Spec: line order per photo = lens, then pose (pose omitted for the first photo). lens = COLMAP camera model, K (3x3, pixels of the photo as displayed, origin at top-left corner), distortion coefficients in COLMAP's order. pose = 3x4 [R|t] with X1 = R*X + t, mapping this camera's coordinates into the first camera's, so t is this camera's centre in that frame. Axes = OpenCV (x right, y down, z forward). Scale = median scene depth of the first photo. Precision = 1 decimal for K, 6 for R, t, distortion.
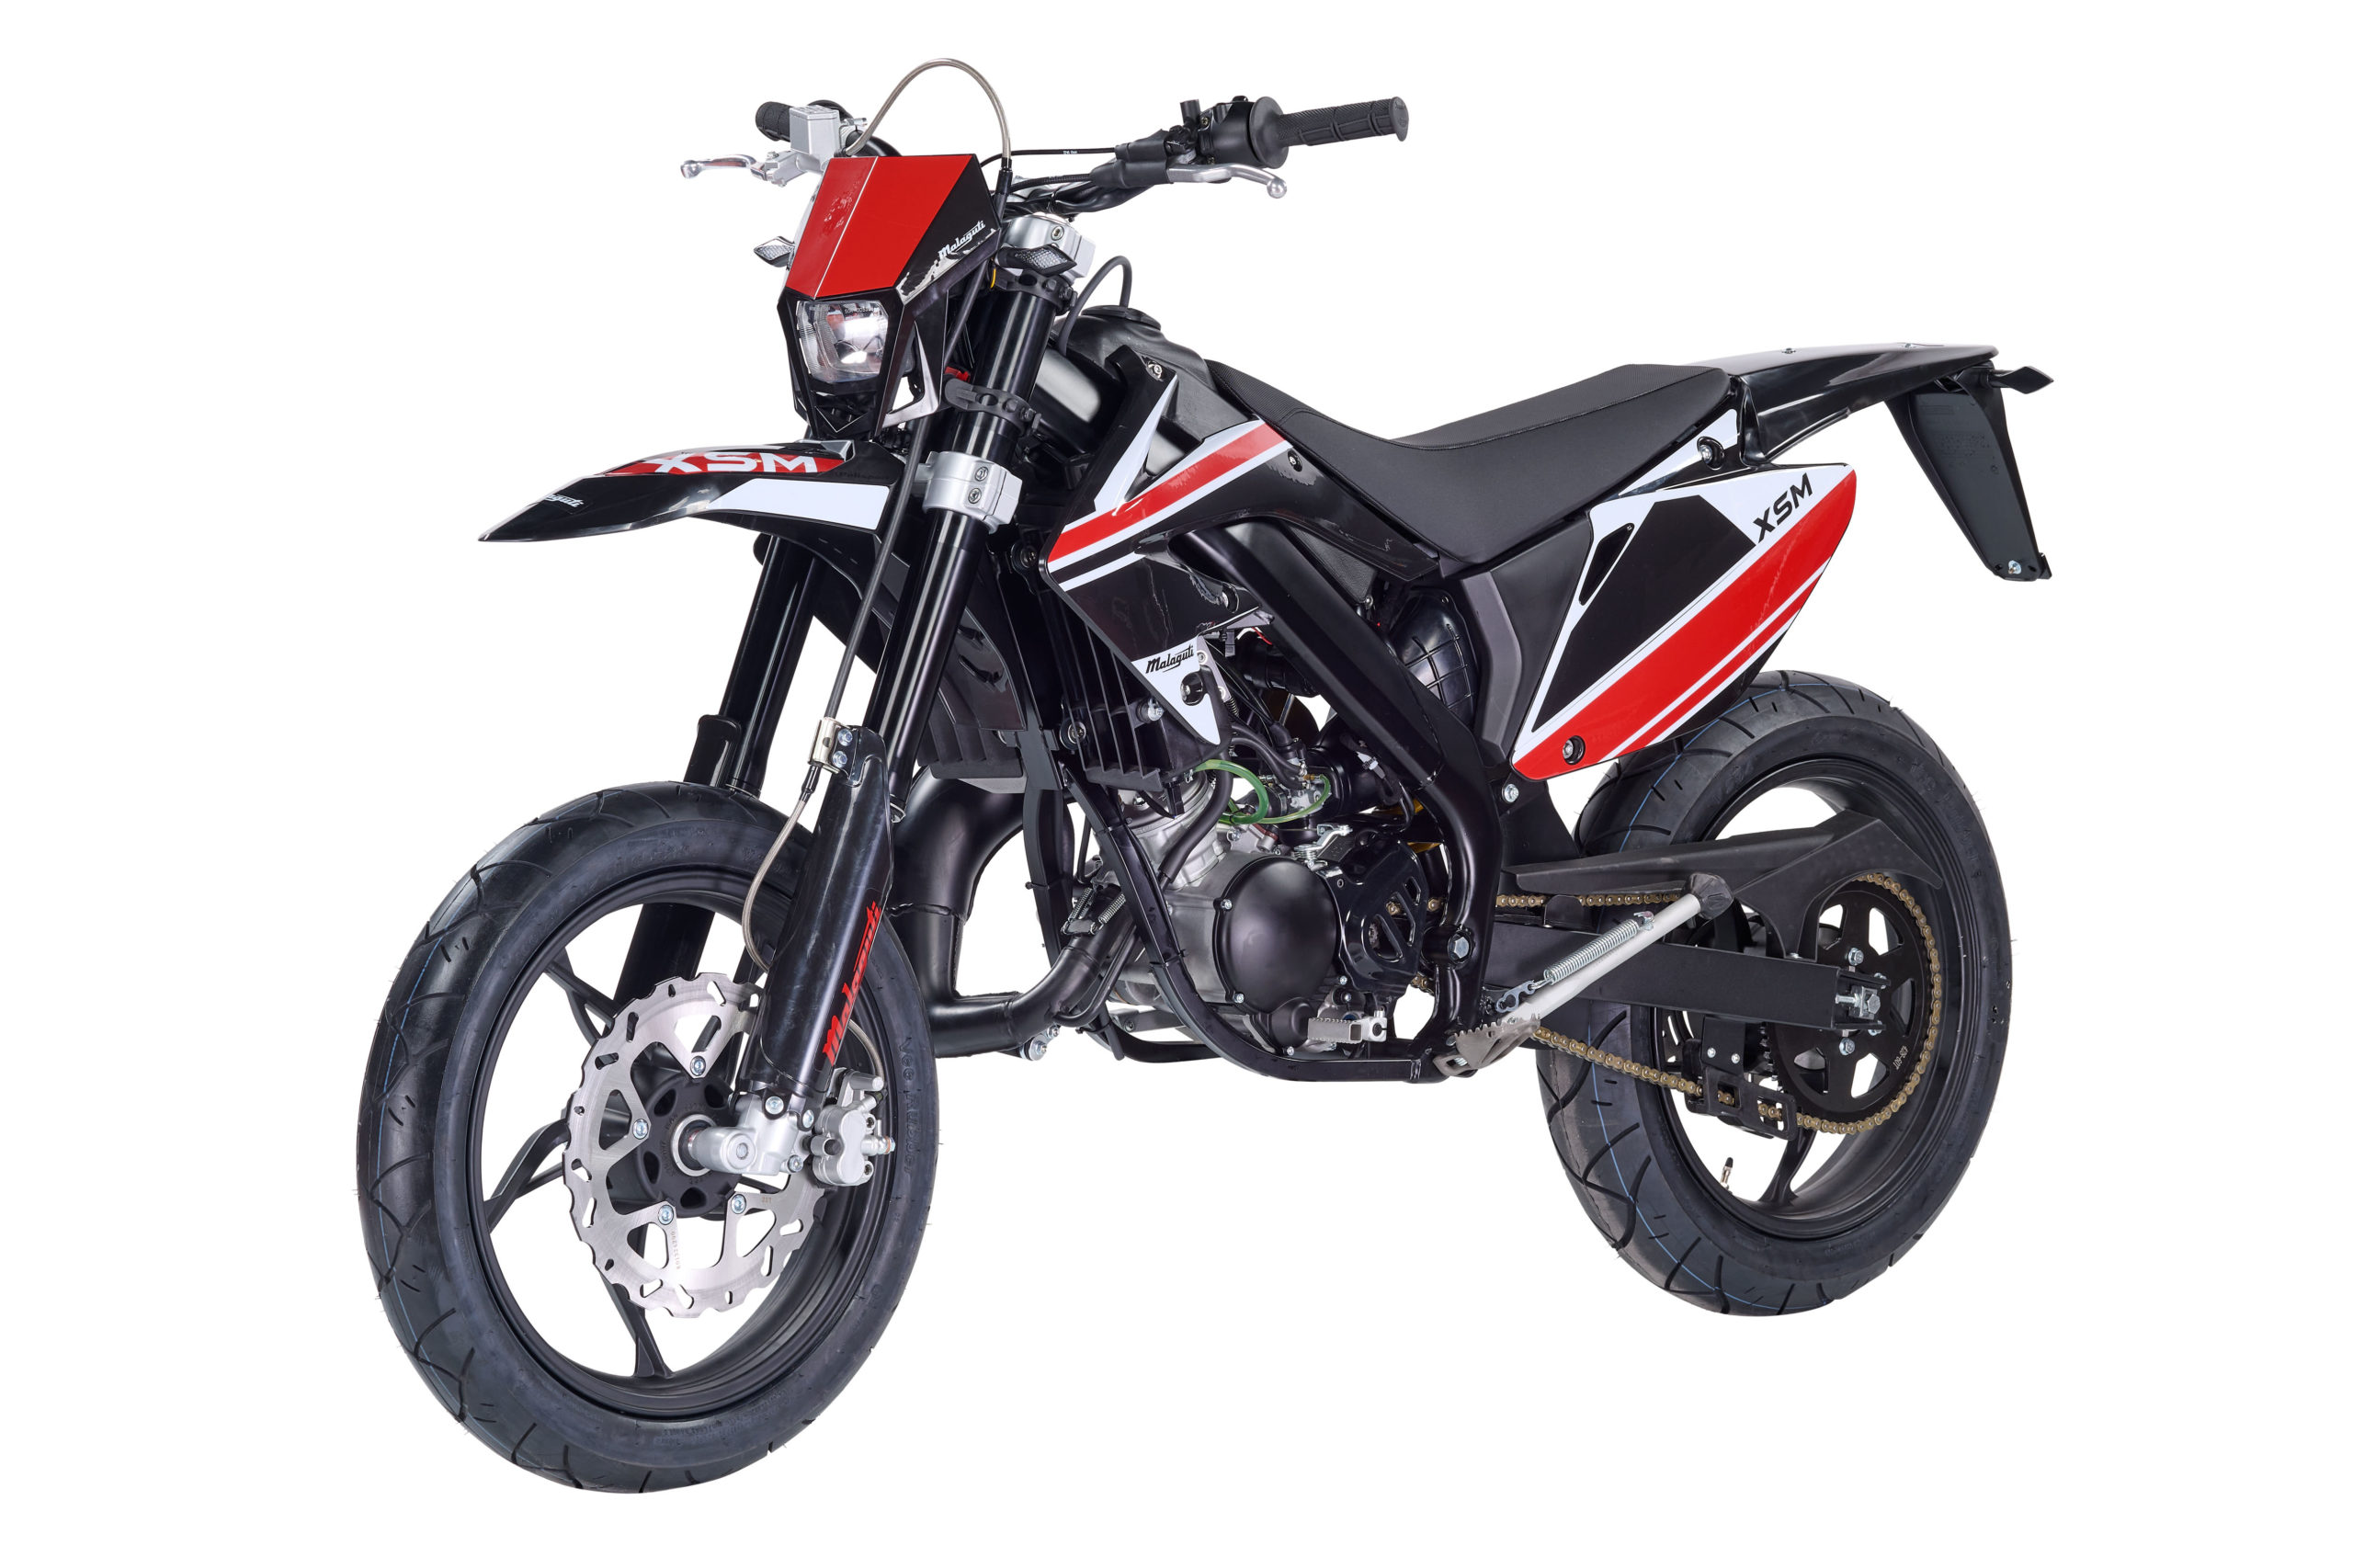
lens RADIAL K [[7617.0, 0, 1176.9], [0, 7617.0, 781.5], [0, 0, 1]] dist [0.101626, 0.000000]
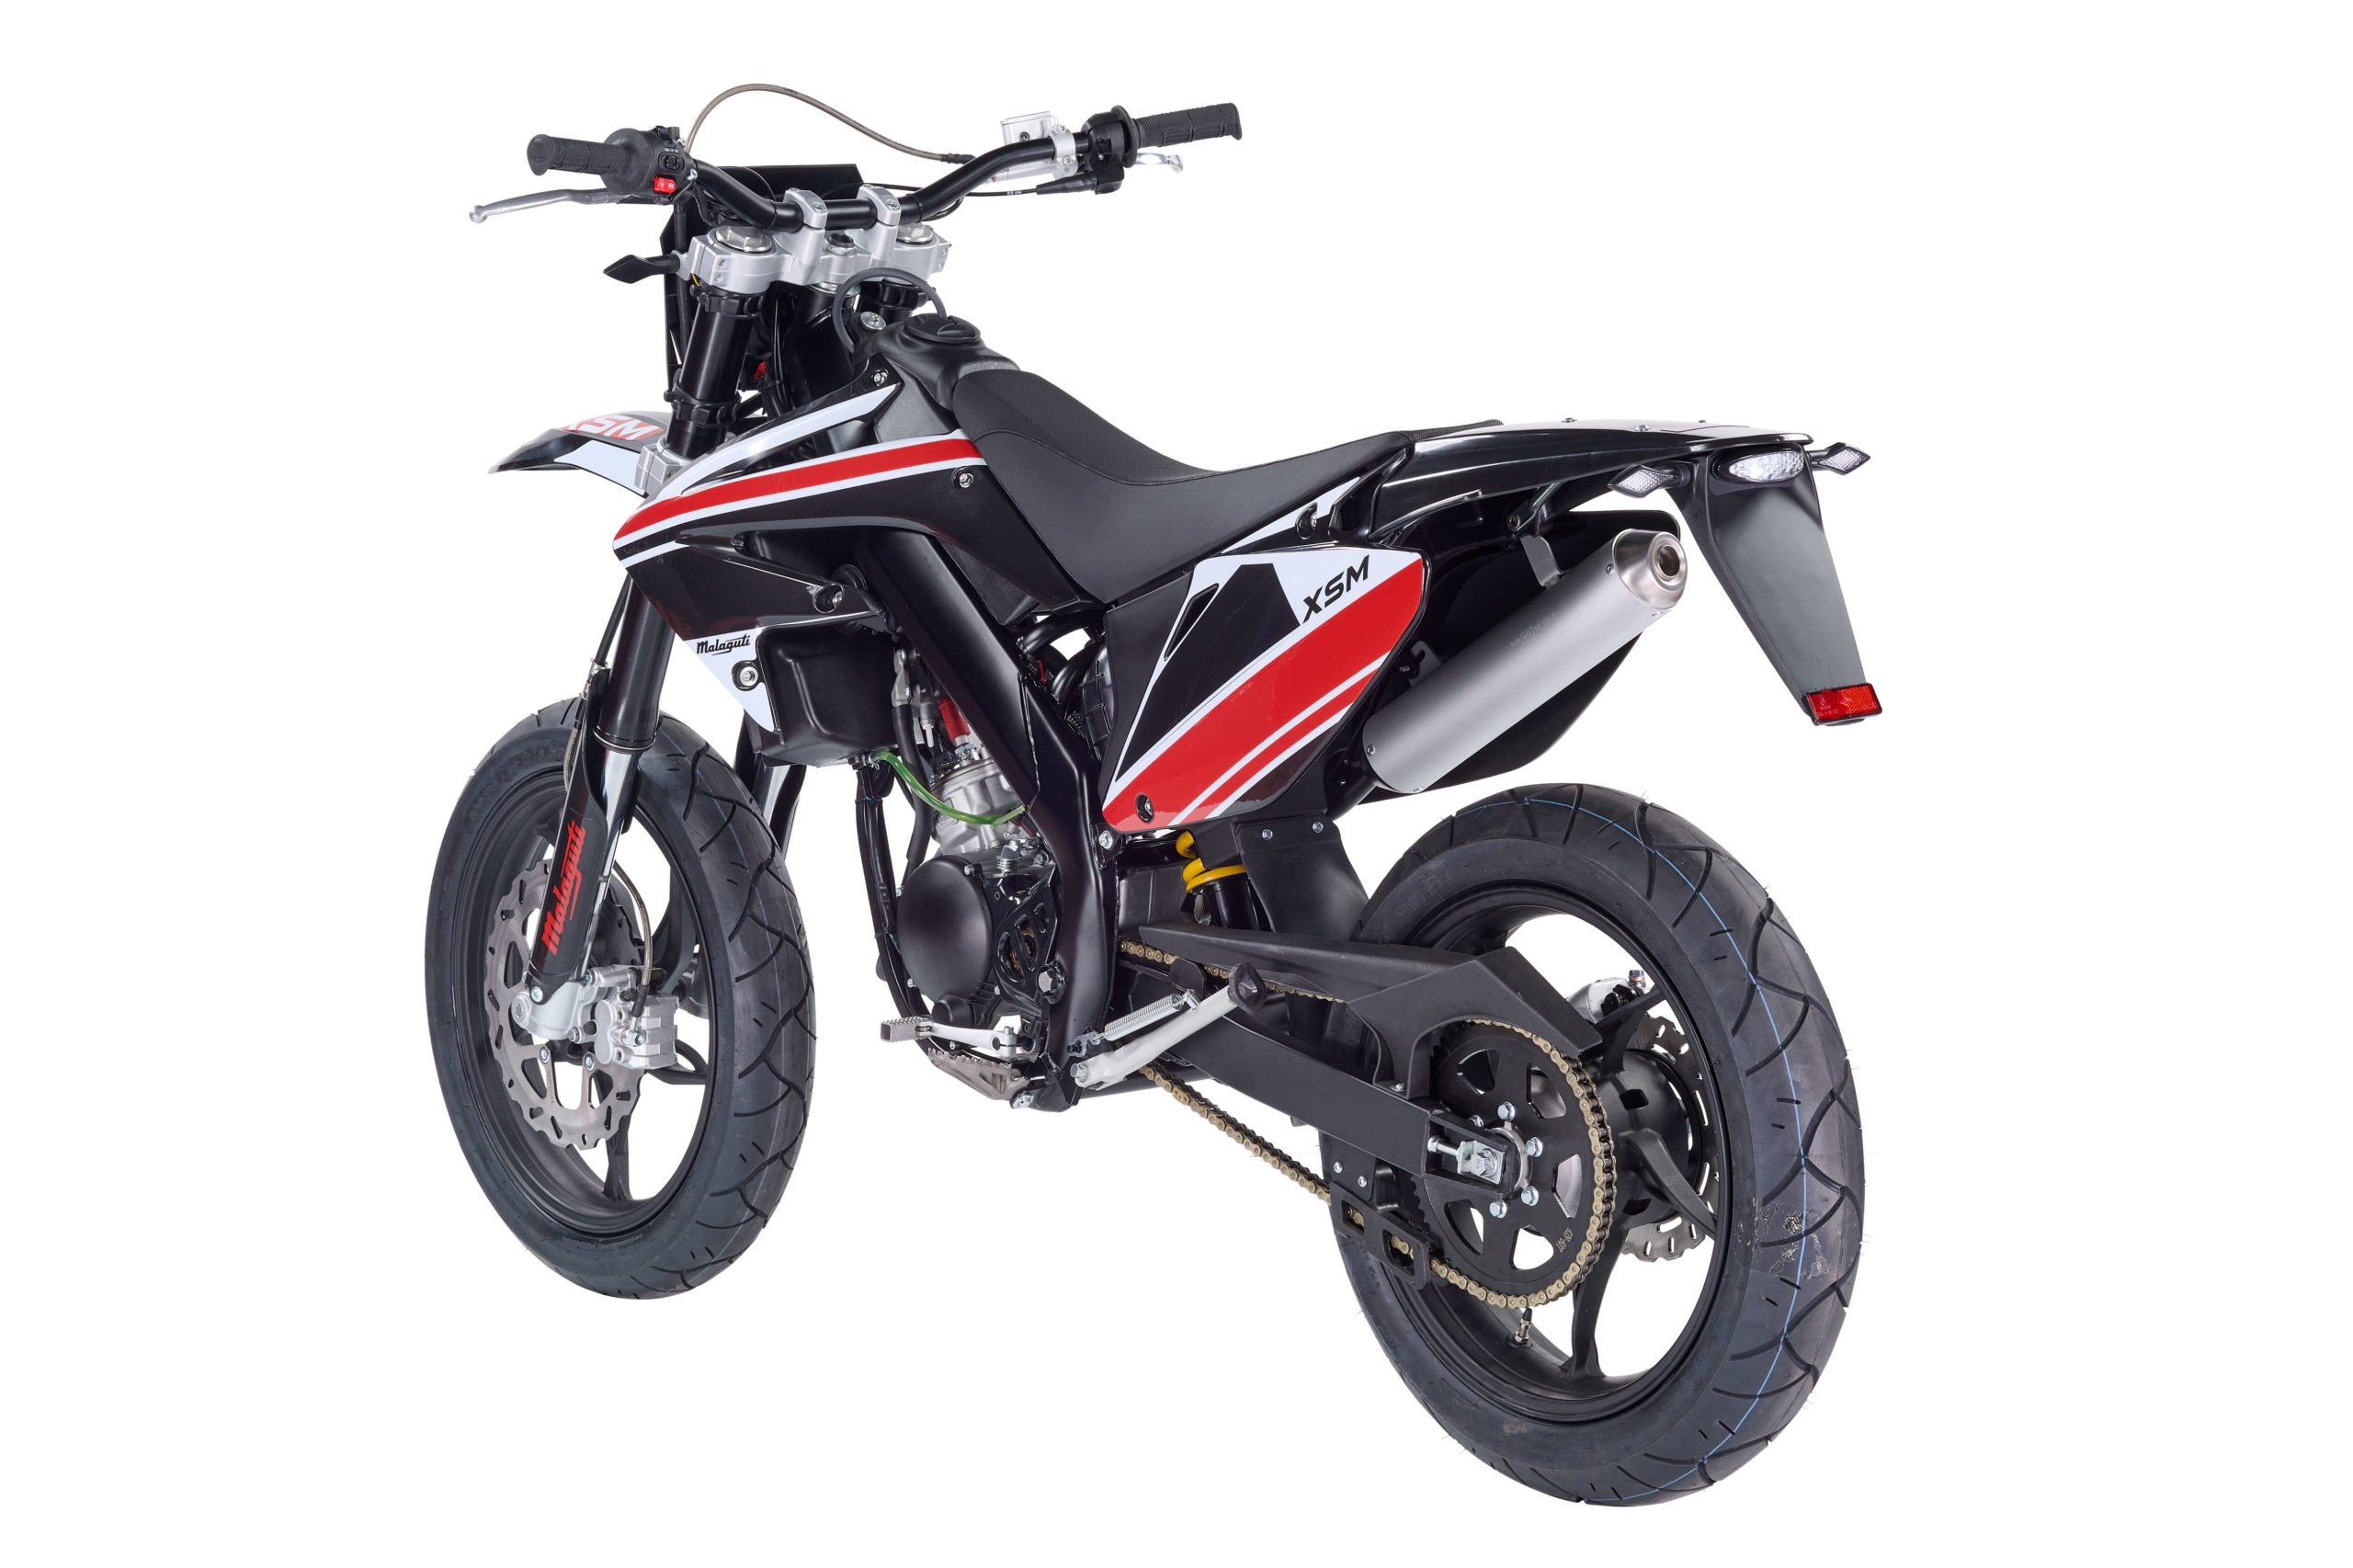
lens RADIAL K [[7617.0, 0, 1177.7], [0, 7617.0, 782.4], [0, 0, 1]] dist [0.101626, 0.000000]
pose [[-0.045034, 0.134990, -0.989823, 0.999582], [-0.056531, 0.988896, 0.137436, -0.139312], [0.997385, 0.062145, -0.036903, 1.035100]]
